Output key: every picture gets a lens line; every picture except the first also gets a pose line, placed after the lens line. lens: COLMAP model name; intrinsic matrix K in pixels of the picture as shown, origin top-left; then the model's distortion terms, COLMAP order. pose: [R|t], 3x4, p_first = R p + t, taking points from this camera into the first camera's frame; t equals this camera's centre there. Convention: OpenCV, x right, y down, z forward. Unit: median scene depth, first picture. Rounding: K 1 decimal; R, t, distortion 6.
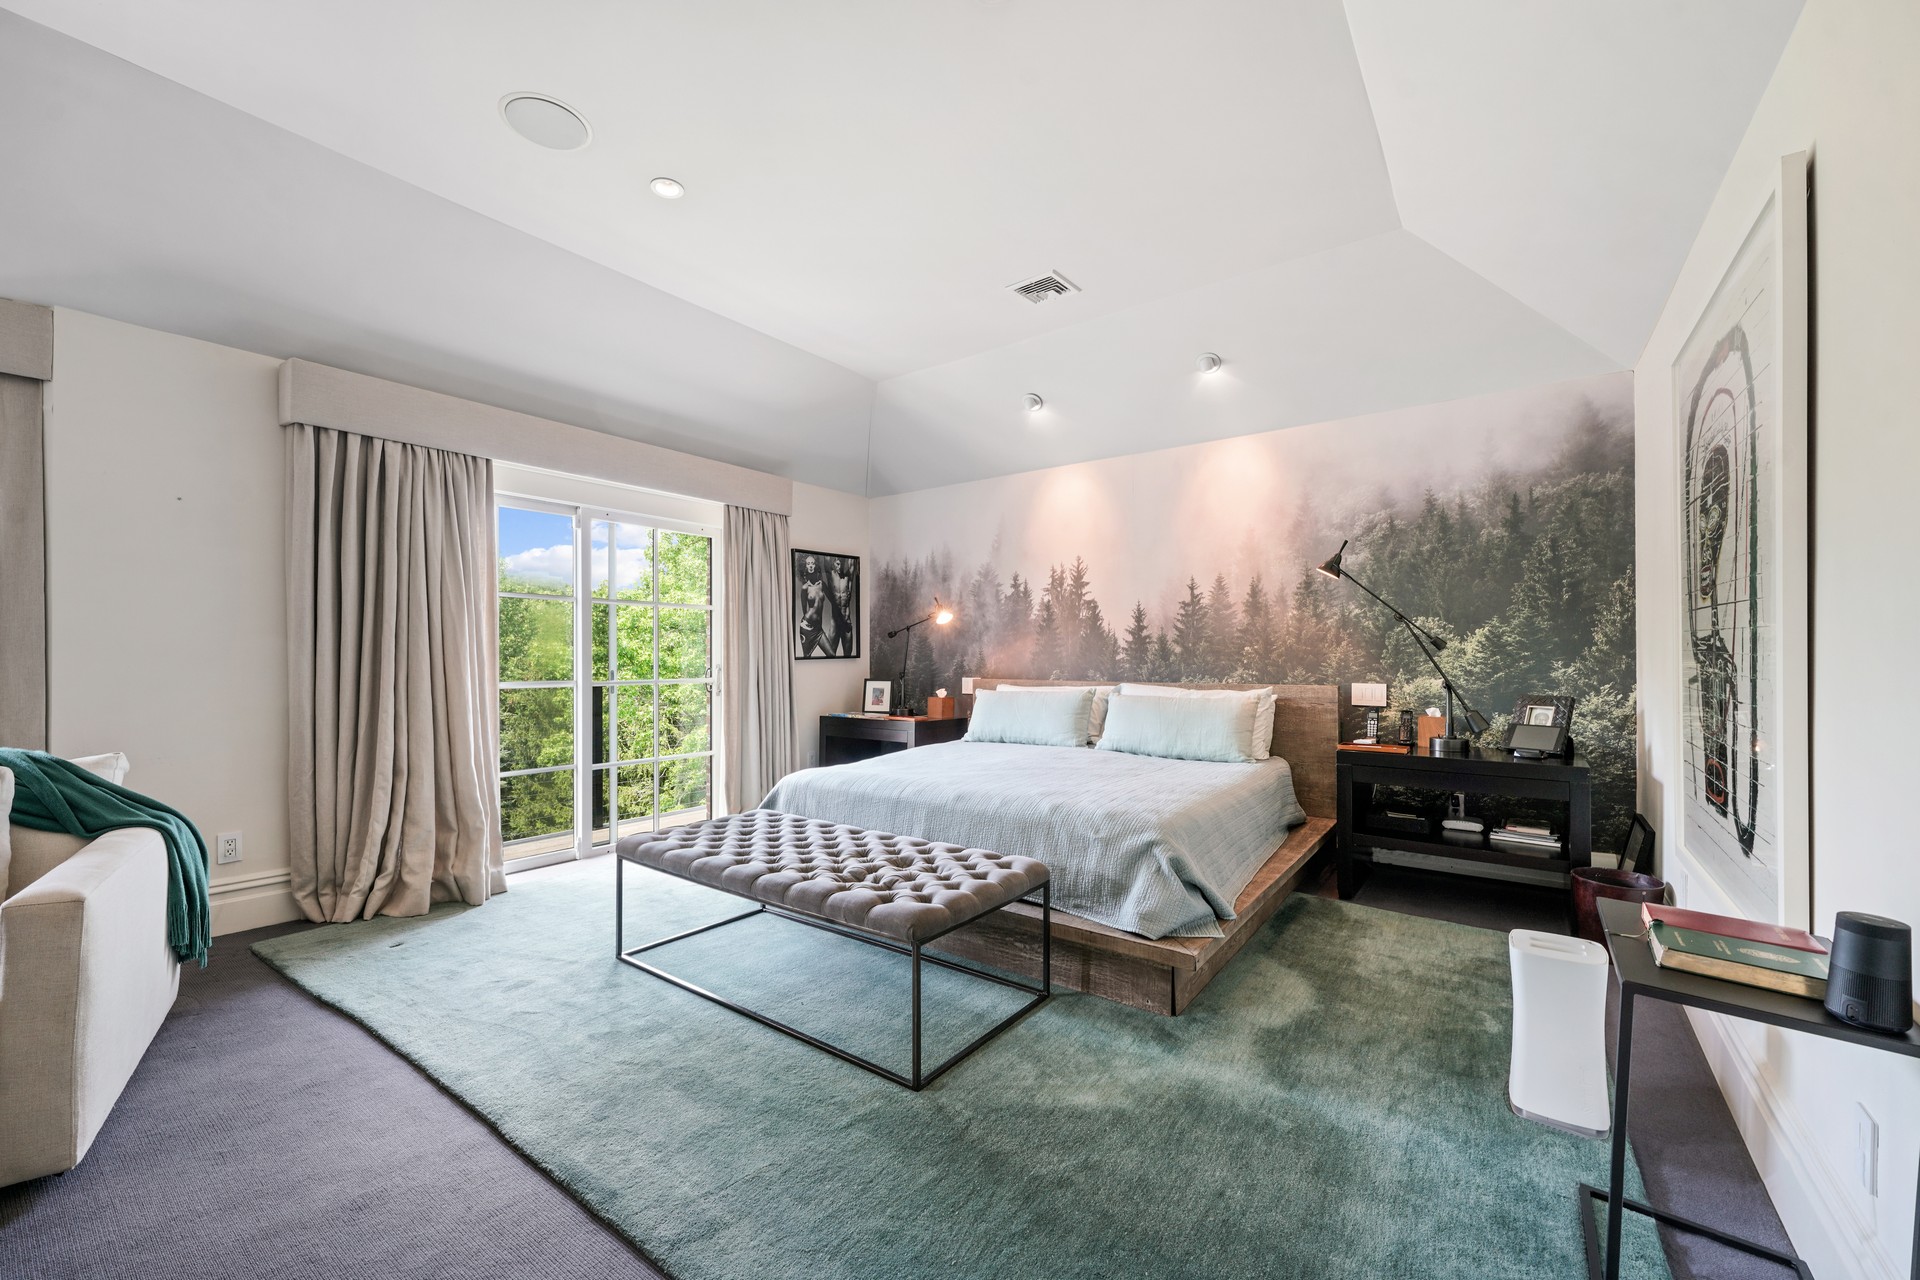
lens RADIAL K [[766.7, 0, 957.2], [0, 766.7, 651.1], [0, 0, 1]] dist [-0.000791, 0.000328]
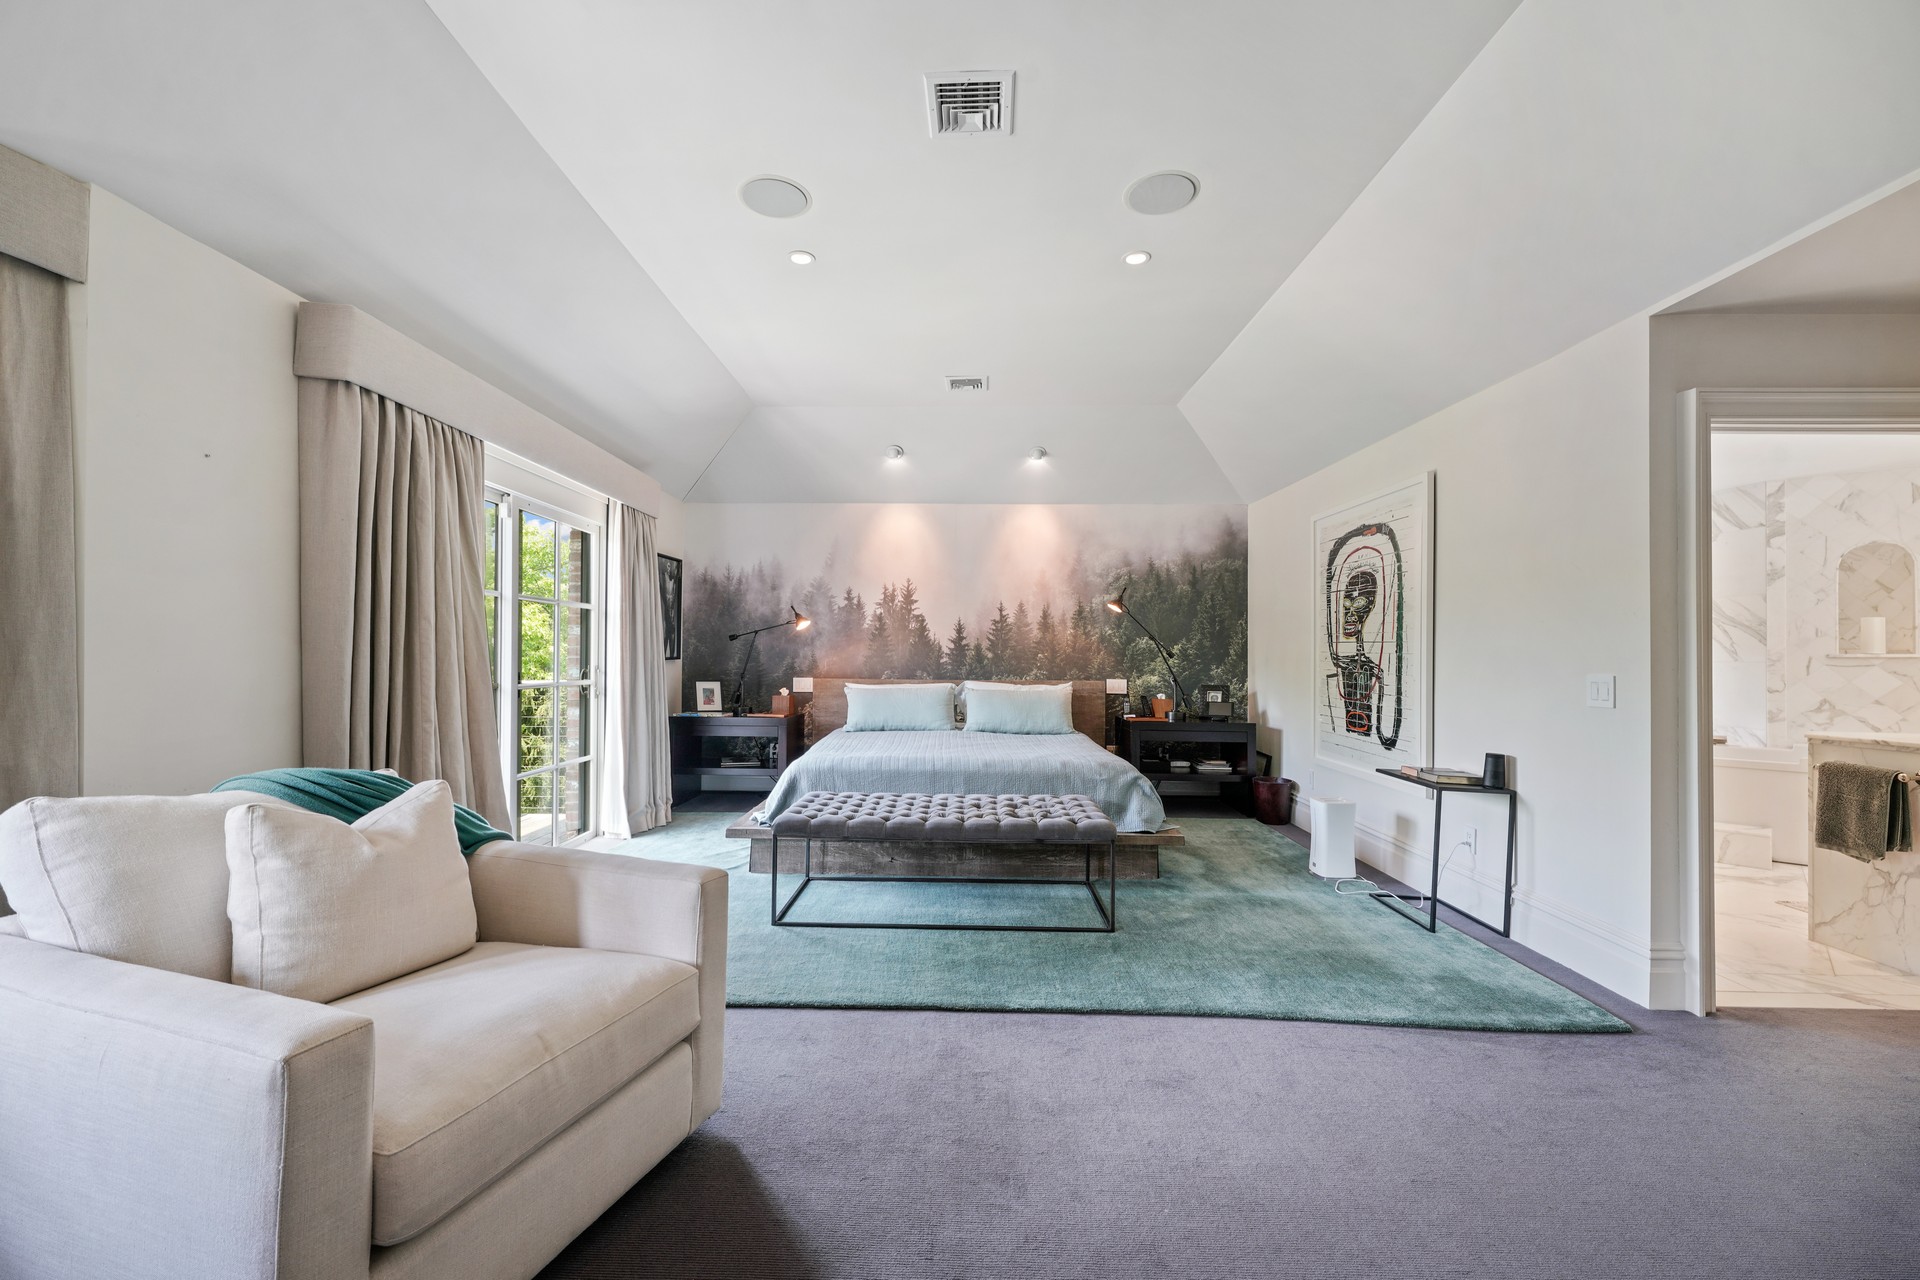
lens RADIAL K [[766.7, 0, 955.3], [0, 766.7, 647.0], [0, 0, 1]] dist [-0.000791, 0.000328]
pose [[0.811470, 0.015662, 0.584184, -0.593612], [-0.013435, 0.999877, -0.008145, -0.005220], [-0.584240, -0.001239, 0.811580, -0.055263]]
